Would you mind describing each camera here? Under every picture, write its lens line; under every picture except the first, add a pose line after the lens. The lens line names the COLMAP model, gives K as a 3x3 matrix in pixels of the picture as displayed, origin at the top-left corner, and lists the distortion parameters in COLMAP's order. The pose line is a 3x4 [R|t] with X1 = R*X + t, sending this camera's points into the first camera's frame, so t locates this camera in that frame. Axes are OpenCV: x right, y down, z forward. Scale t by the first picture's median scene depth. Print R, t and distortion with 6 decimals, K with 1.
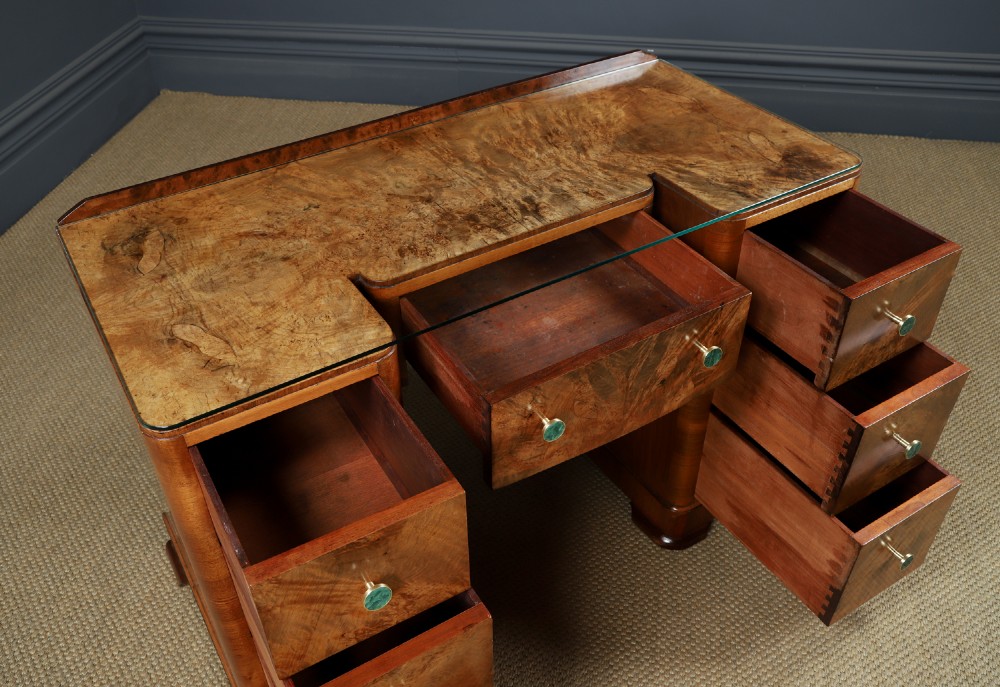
lens RADIAL K [[886.6, 0, 499.1], [0, 886.6, 360.6], [0, 0, 1]] dist [-0.016457, 0.006199]
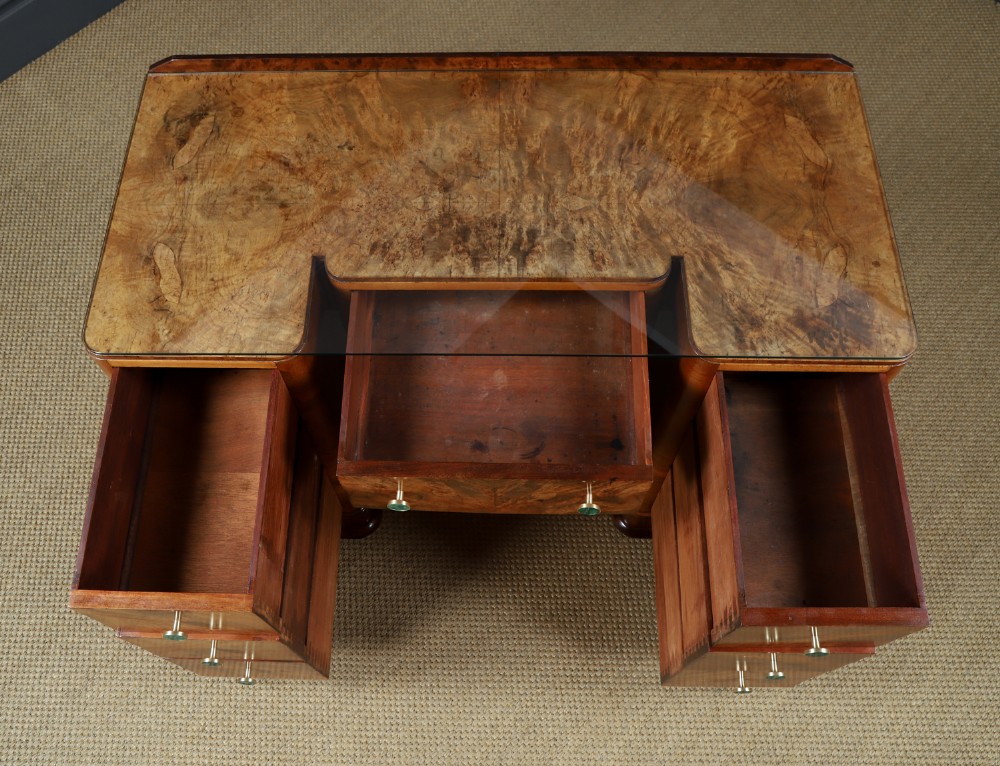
lens RADIAL K [[898.8, 0, 472.3], [0, 898.8, 428.3], [0, 0, 1]] dist [-0.068119, 0.050026]
pose [[0.840816, 0.494330, -0.220604, 0.287903], [-0.344564, 0.803050, 0.486196, -0.448702], [0.417497, -0.332789, 0.845546, 0.084614]]
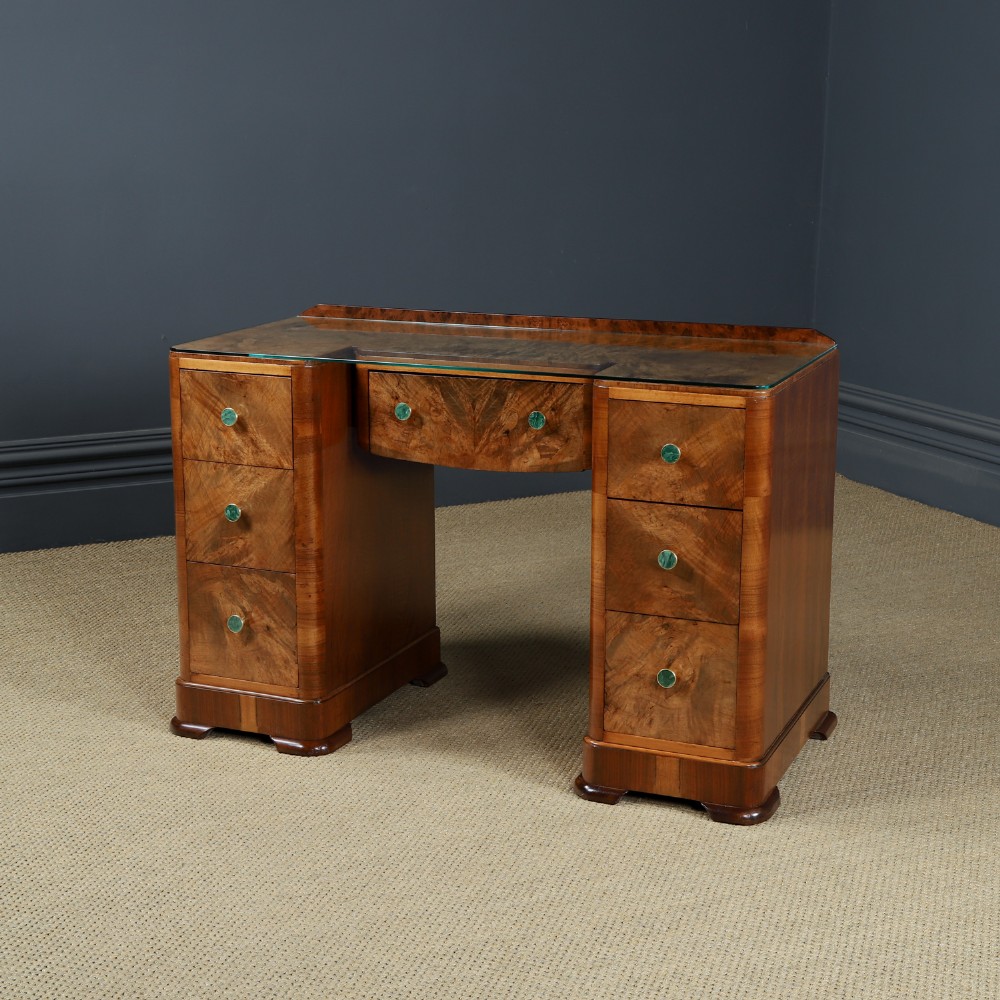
lens RADIAL K [[1849.6, 0, 498.7], [0, 1849.6, 499.1], [0, 0, 1]] dist [0.057618, 0.000000]
pose [[0.586443, 0.200395, -0.784810, 2.003742], [-0.525648, 0.831330, -0.180512, 0.443355], [0.616263, 0.518394, 0.592865, -0.405429]]
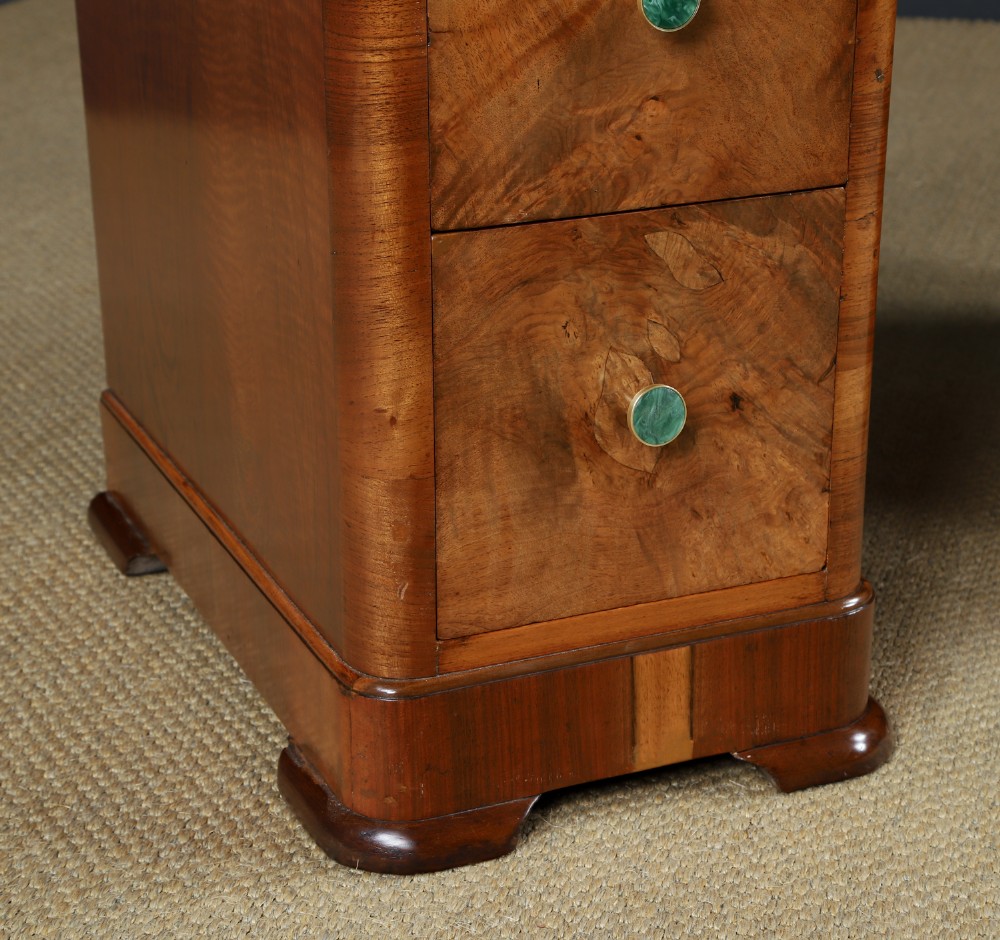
lens RADIAL K [[2235.1, 0, 499.1], [0, 2235.1, 468.6], [0, 0, 1]] dist [0.147794, 0.000000]
pose [[0.990087, 0.062426, -0.125816, -0.119061], [-0.098840, 0.946118, -0.308368, 0.604479], [0.099787, 0.317747, 0.942910, 0.165102]]
